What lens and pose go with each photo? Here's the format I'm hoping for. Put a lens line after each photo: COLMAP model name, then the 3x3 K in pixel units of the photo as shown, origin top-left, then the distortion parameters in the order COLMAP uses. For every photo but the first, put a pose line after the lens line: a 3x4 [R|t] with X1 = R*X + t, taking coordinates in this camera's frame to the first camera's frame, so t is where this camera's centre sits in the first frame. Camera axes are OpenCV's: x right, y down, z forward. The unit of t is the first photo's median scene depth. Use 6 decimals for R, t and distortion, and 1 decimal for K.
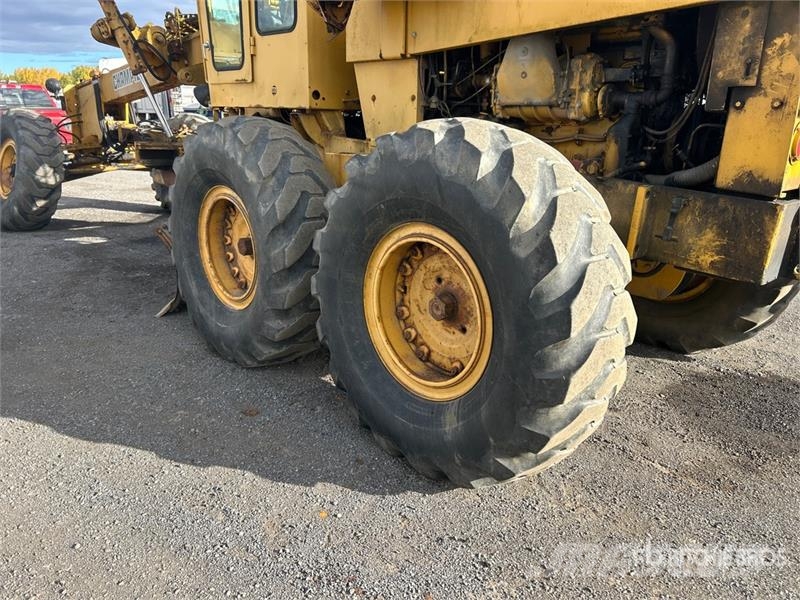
lens RADIAL K [[587.3, 0, 400.6], [0, 587.3, 310.4], [0, 0, 1]] dist [-0.000529, -0.001087]
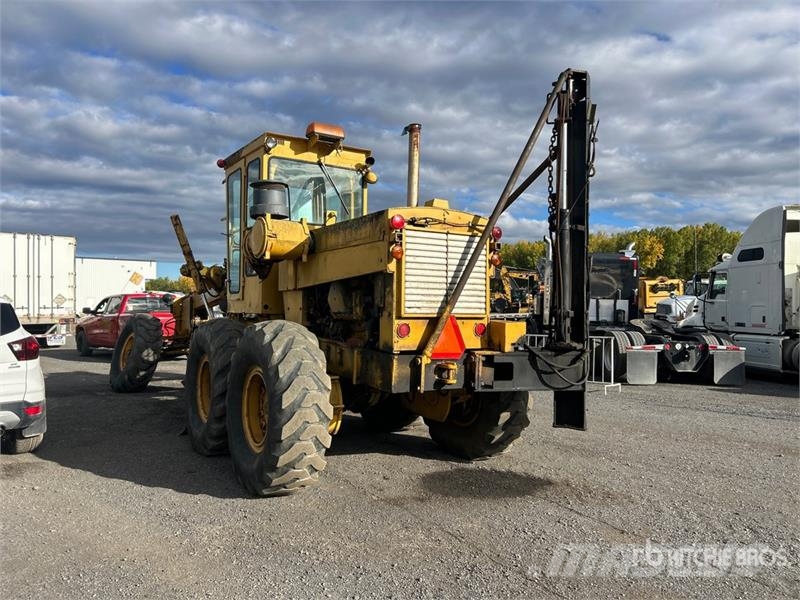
lens RADIAL K [[599.7, 0, 399.6], [0, 599.7, 302.8], [0, 0, 1]] dist [0.045396, -0.046729]
pose [[0.979604, -0.015166, -0.200367, 0.545526], [-0.051205, 0.945387, -0.321902, 0.175023], [0.194306, 0.325596, 0.925328, -0.567991]]
